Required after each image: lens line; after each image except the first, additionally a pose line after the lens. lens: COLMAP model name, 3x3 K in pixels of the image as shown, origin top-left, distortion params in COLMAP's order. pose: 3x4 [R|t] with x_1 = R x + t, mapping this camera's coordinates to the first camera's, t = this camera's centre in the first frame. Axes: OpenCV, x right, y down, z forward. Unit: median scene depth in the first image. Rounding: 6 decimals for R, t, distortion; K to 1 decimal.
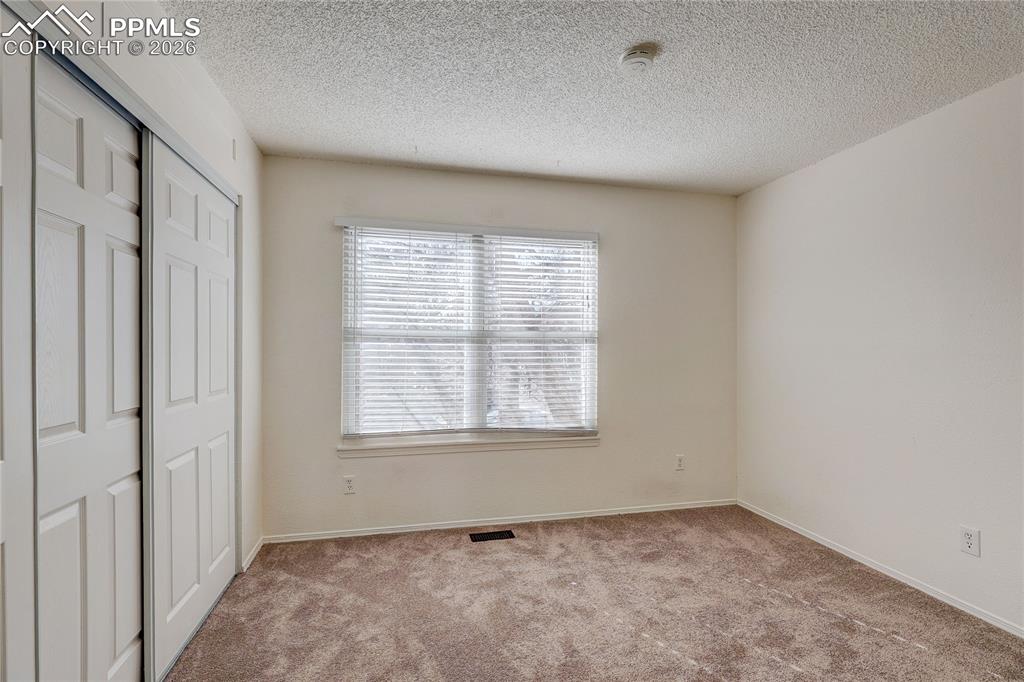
lens RADIAL K [[484.2, 0, 520.2], [0, 484.2, 347.8], [0, 0, 1]] dist [-0.010435, 0.003112]
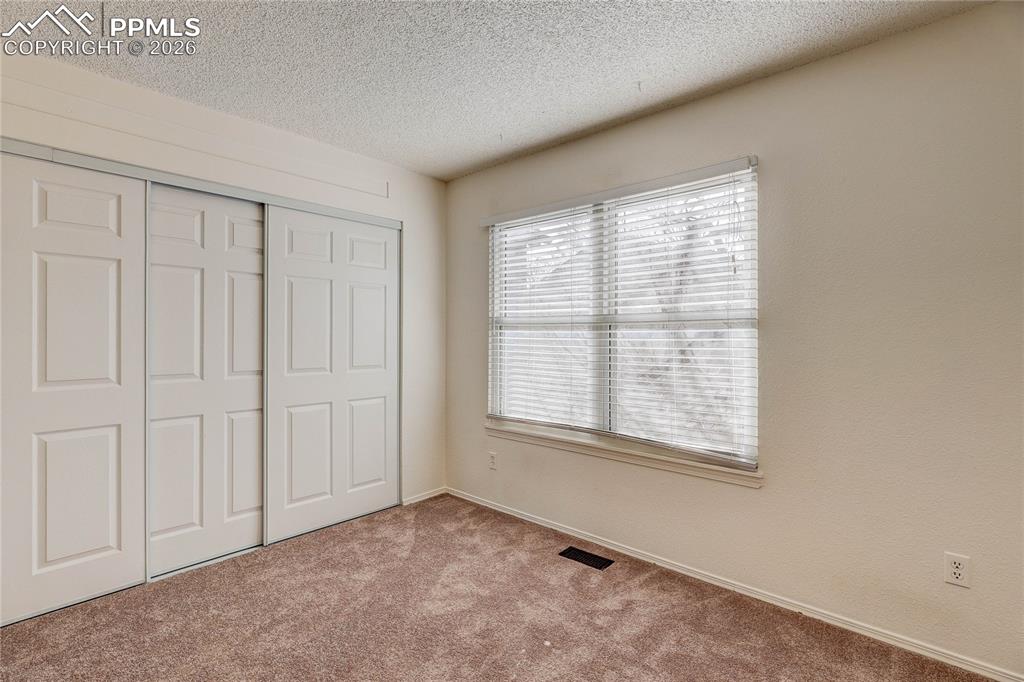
lens RADIAL K [[484.2, 0, 517.5], [0, 484.2, 336.8], [0, 0, 1]] dist [-0.010435, 0.003112]
pose [[0.558382, -0.000254, -0.829584, 0.566638], [-0.003165, 0.999992, -0.002437, 0.005550], [0.829578, 0.003986, 0.558377, 0.421774]]
